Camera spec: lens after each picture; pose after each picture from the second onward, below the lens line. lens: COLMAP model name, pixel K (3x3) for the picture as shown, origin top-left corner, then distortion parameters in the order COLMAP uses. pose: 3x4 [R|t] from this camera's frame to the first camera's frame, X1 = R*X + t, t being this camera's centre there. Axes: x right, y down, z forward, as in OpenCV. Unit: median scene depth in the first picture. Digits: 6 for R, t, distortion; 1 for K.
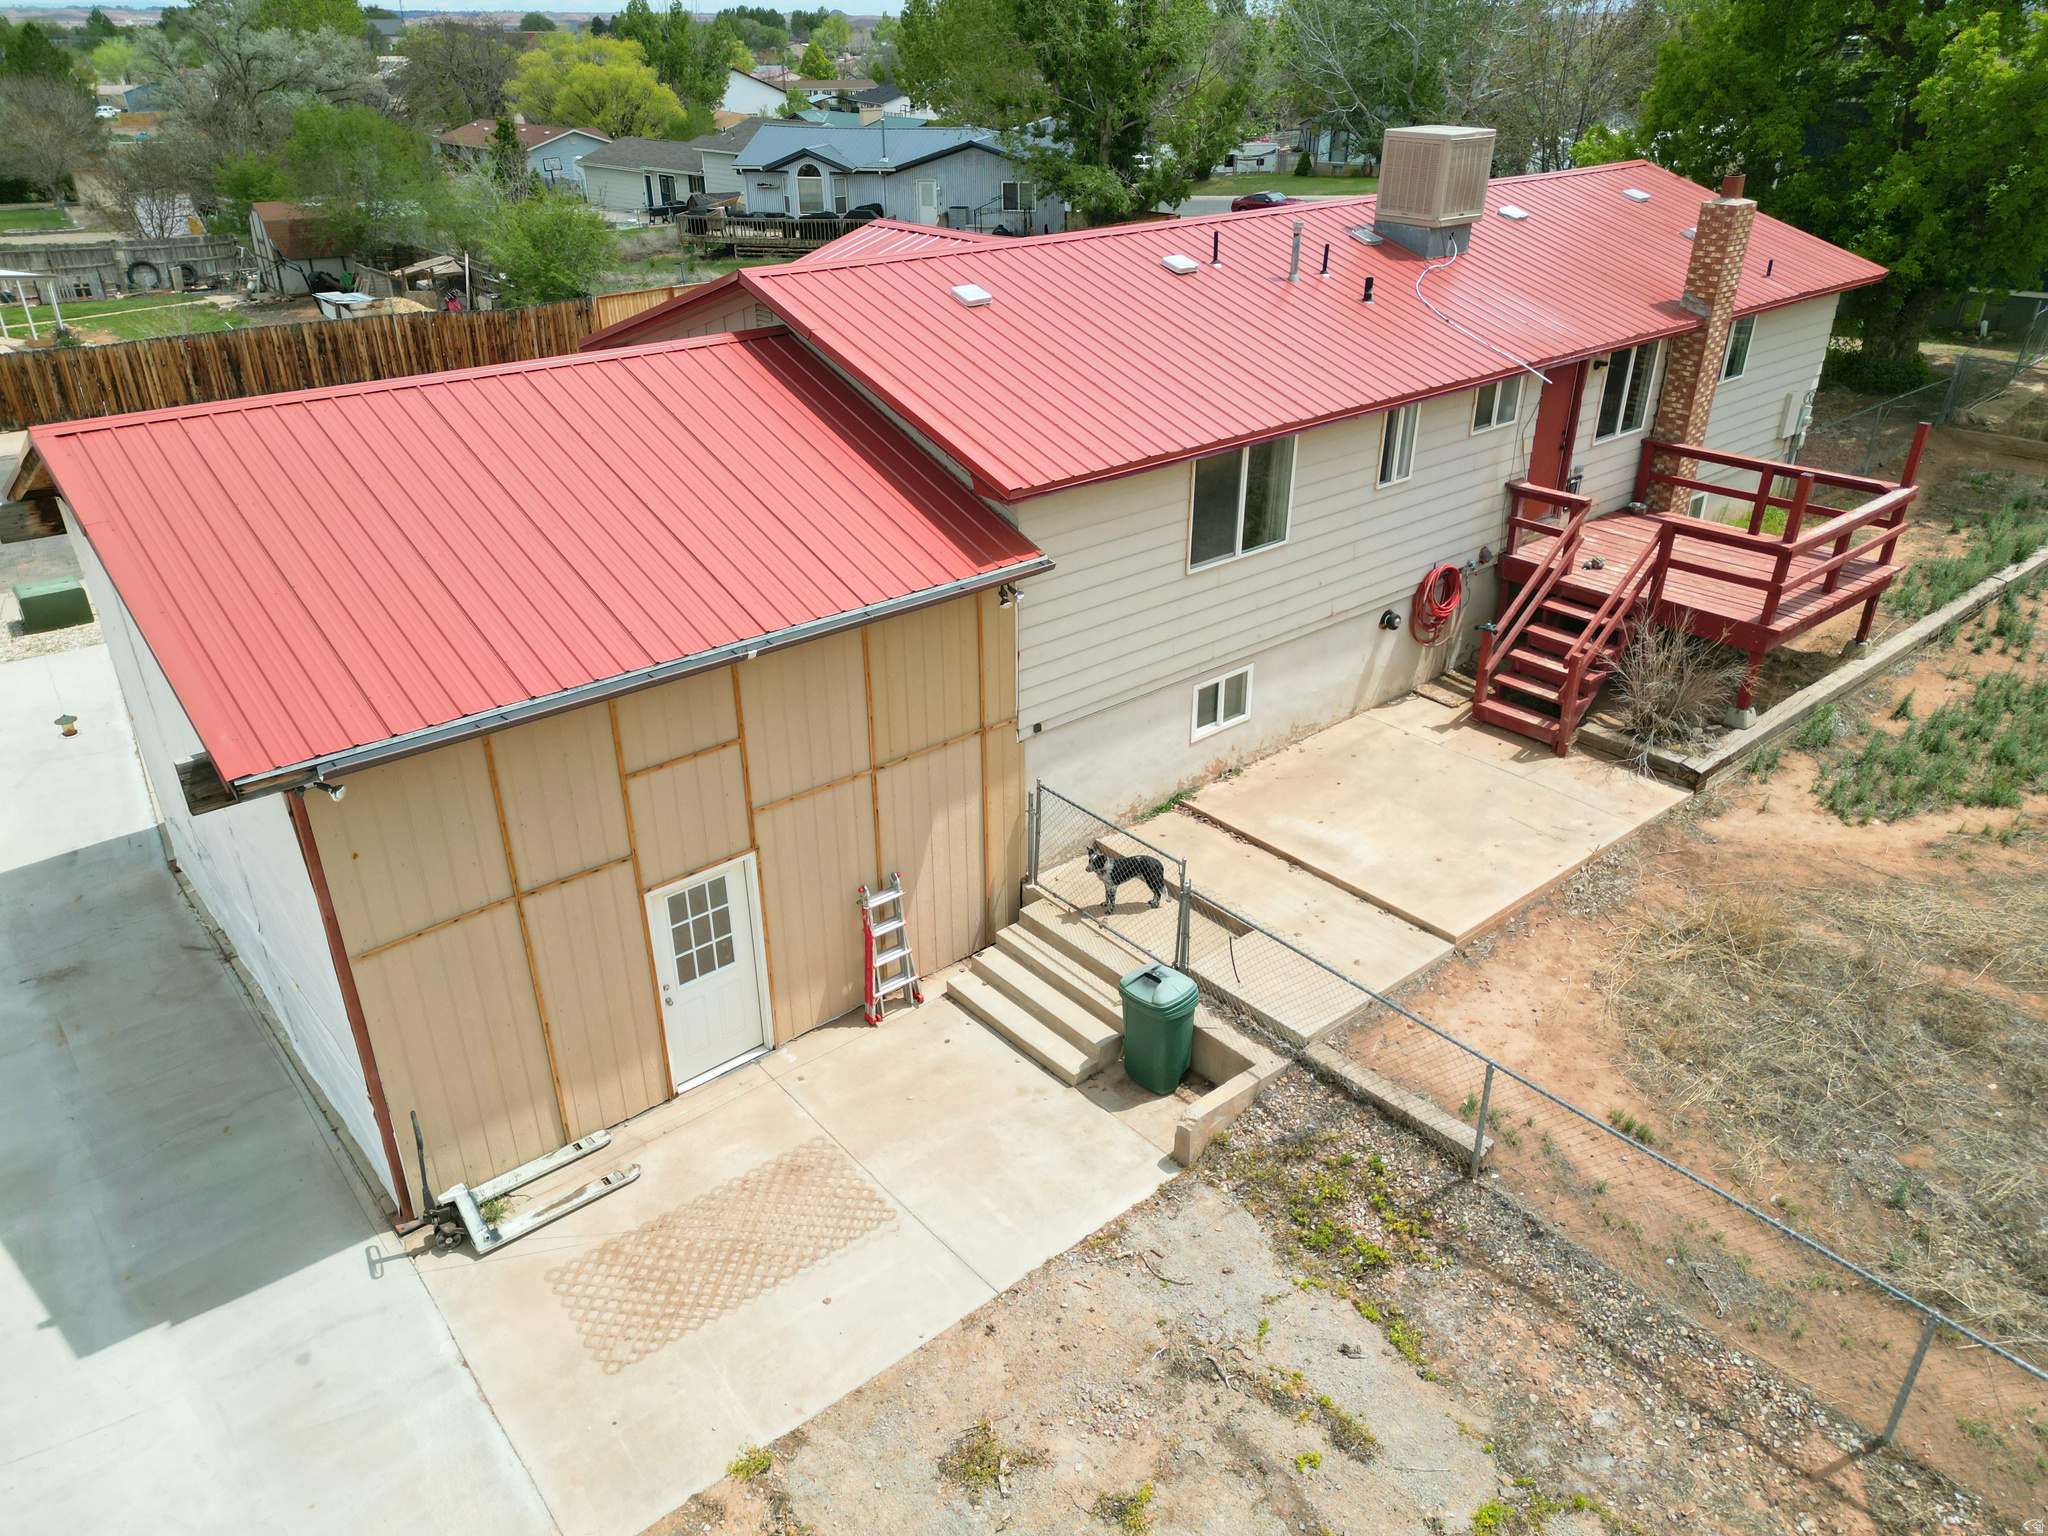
lens RADIAL K [[1435.0, 0, 1023.4], [0, 1435.0, 768.0], [0, 0, 1]] dist [0.078460, -0.074464]
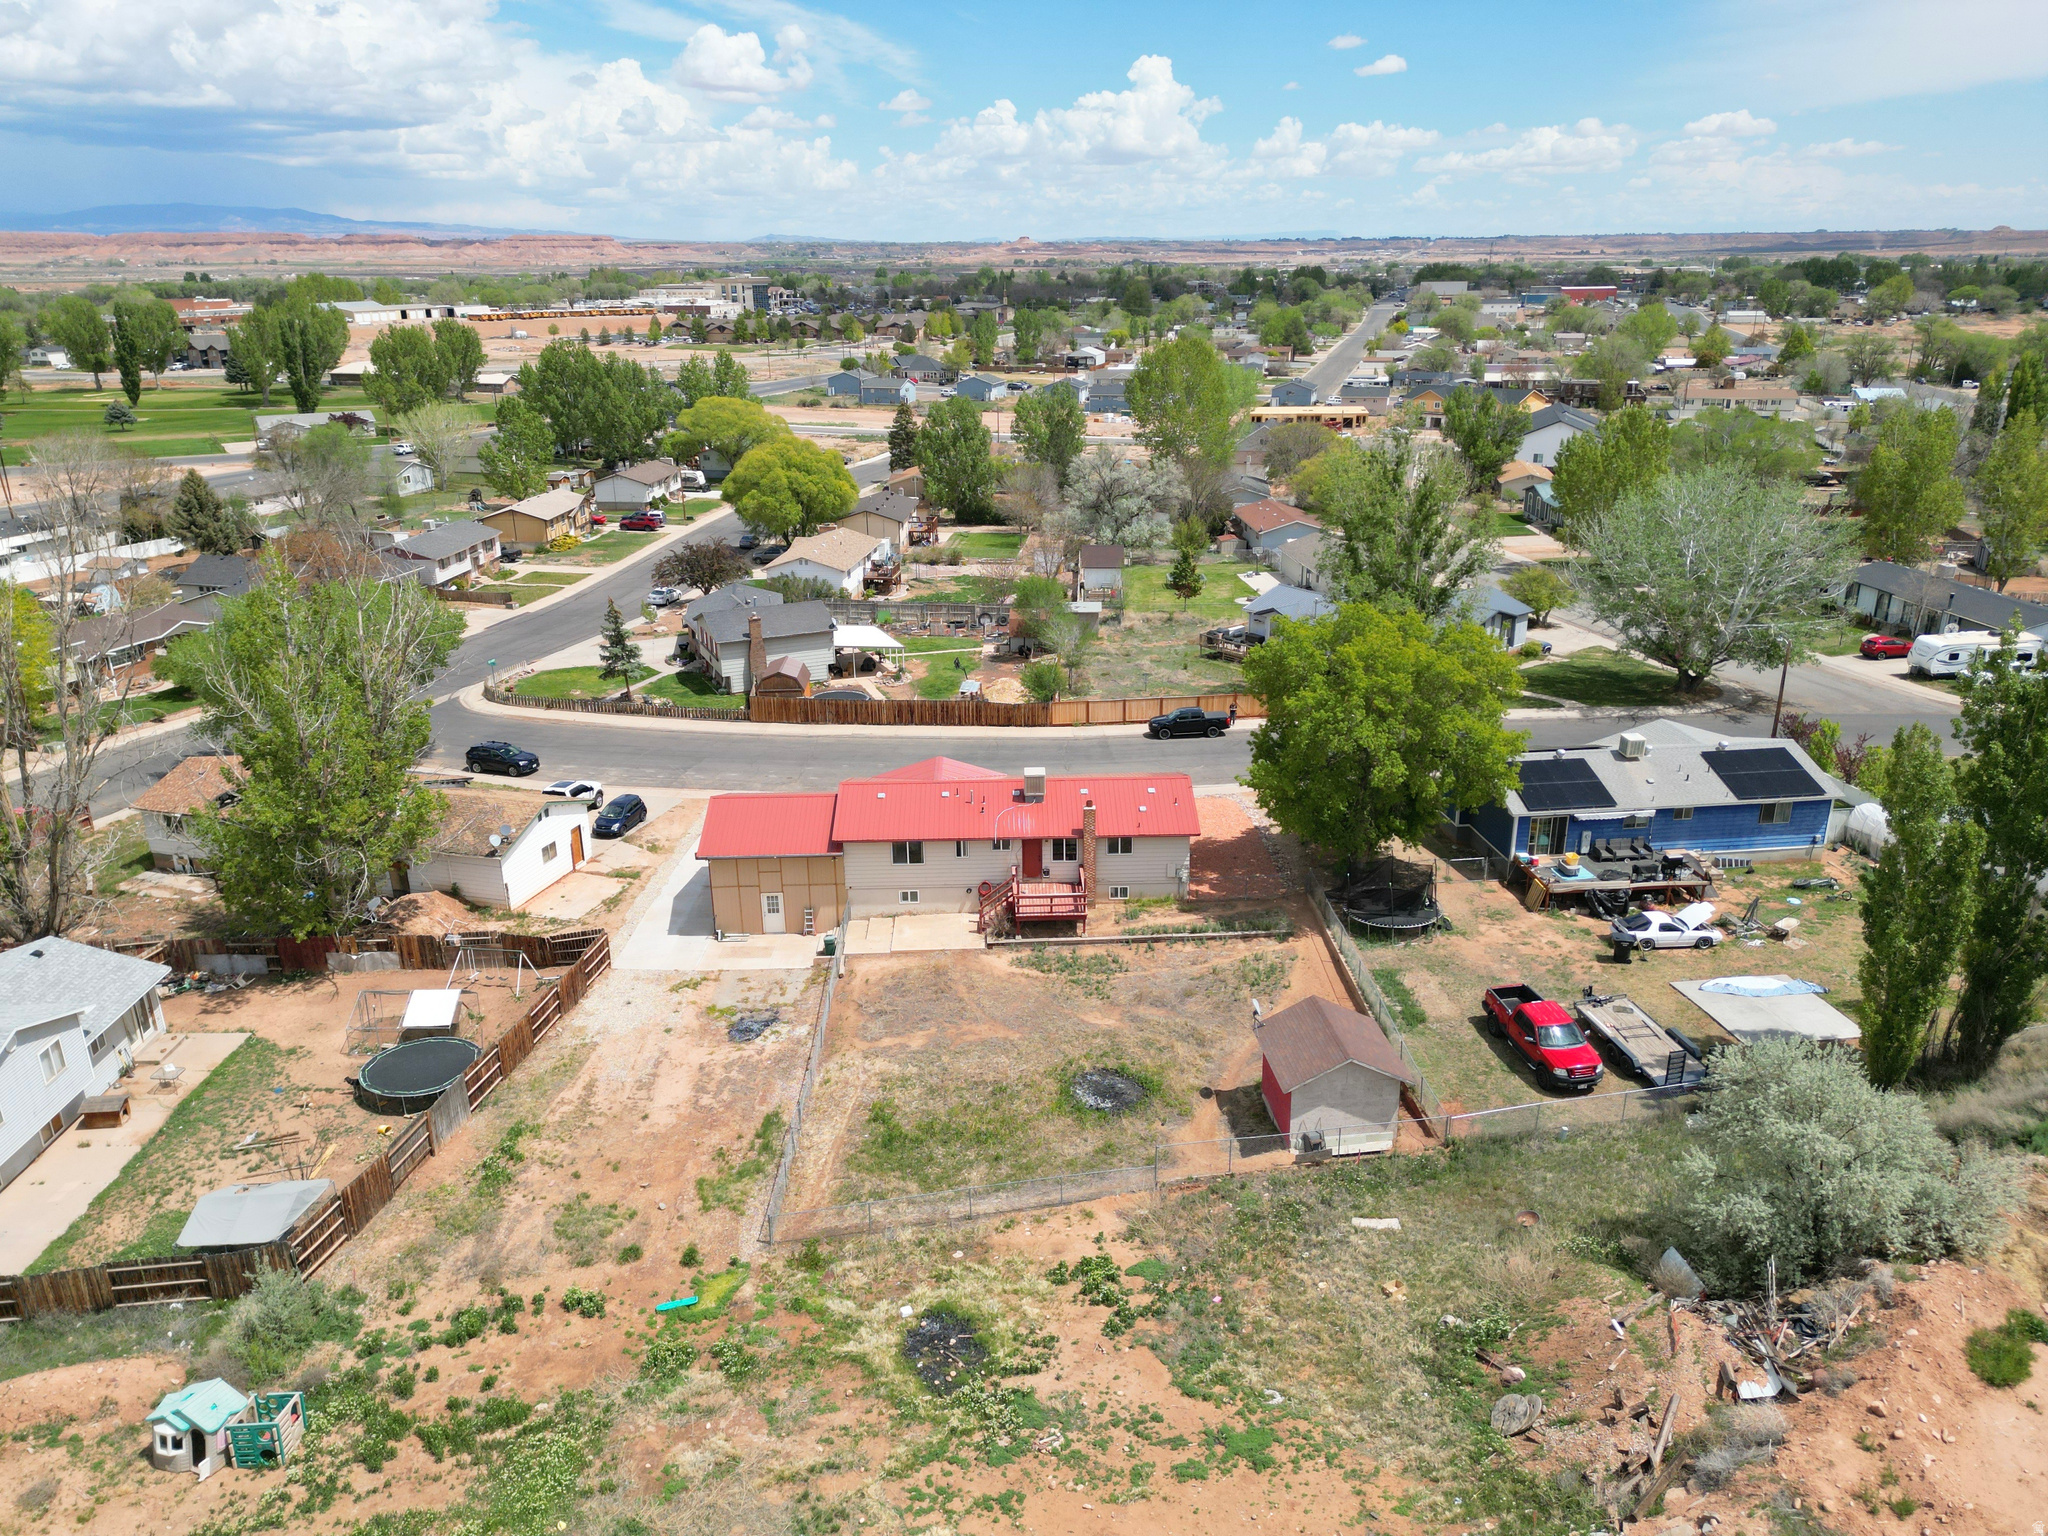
lens RADIAL K [[1435.0, 0, 1028.2], [0, 1435.0, 765.5], [0, 0, 1]] dist [0.078460, -0.074464]
pose [[0.779535, 0.207536, -0.590977, 3.114104], [-0.280228, 0.959375, -0.032730, -0.414221], [0.560176, 0.191123, 0.806024, -2.526184]]
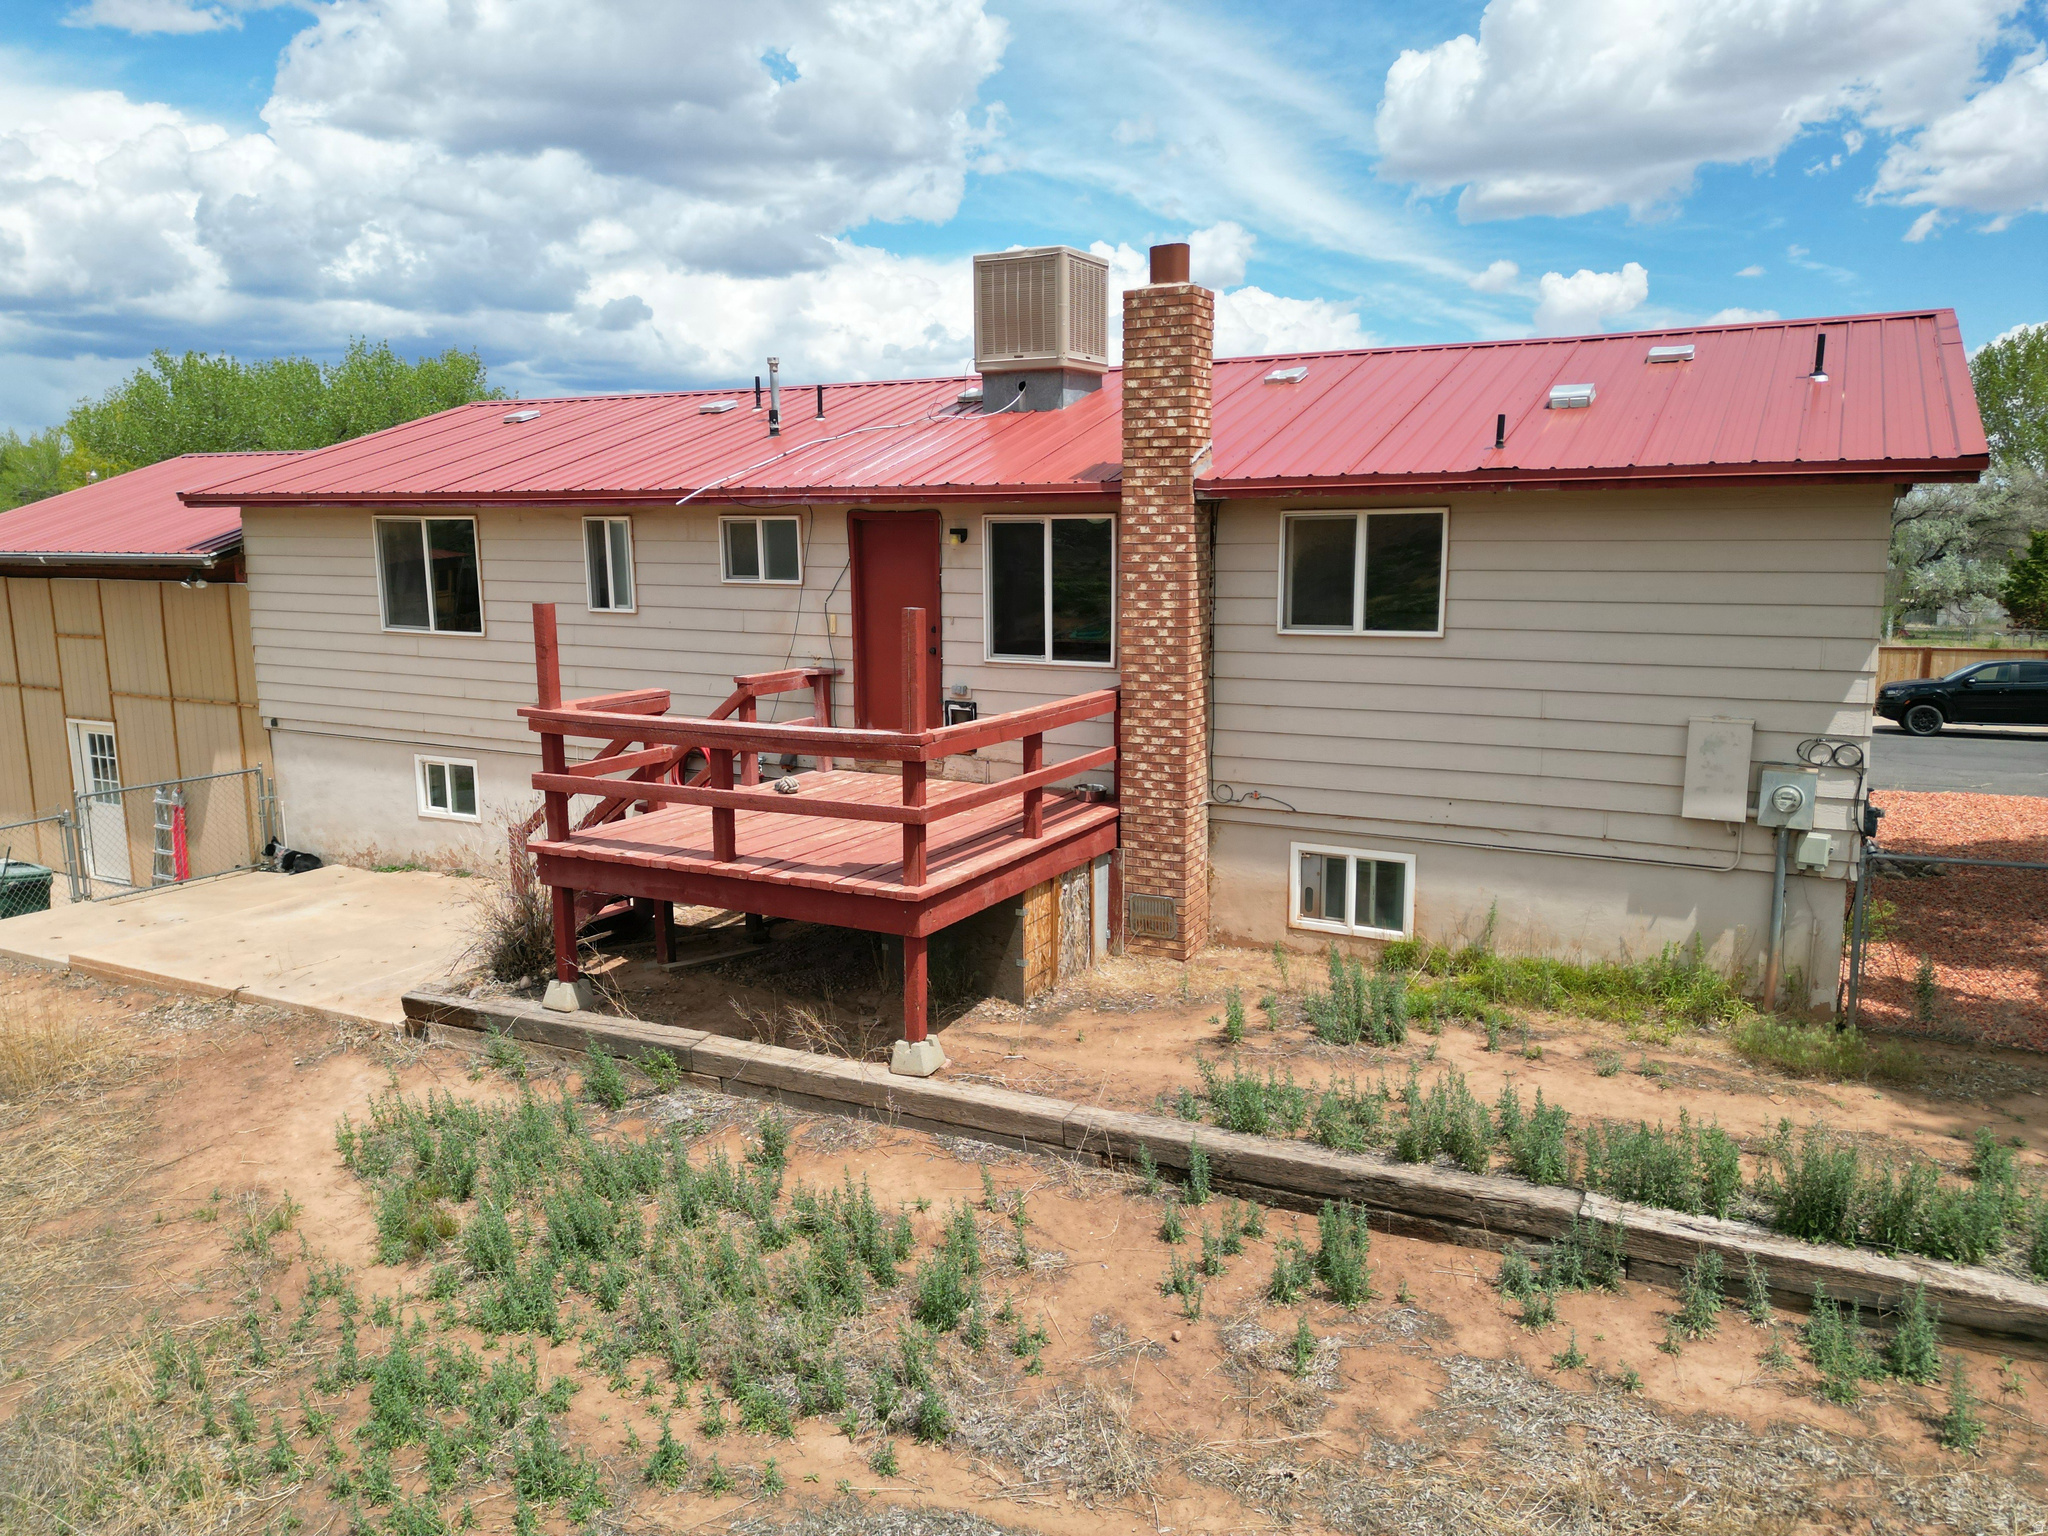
lens RADIAL K [[1435.0, 0, 1022.2], [0, 1435.0, 770.9], [0, 0, 1]] dist [0.078460, -0.074464]
pose [[0.371868, 0.161467, -0.914135, 1.294335], [-0.420553, 0.907203, -0.010837, -0.229106], [0.827556, 0.388472, 0.405265, 1.001540]]
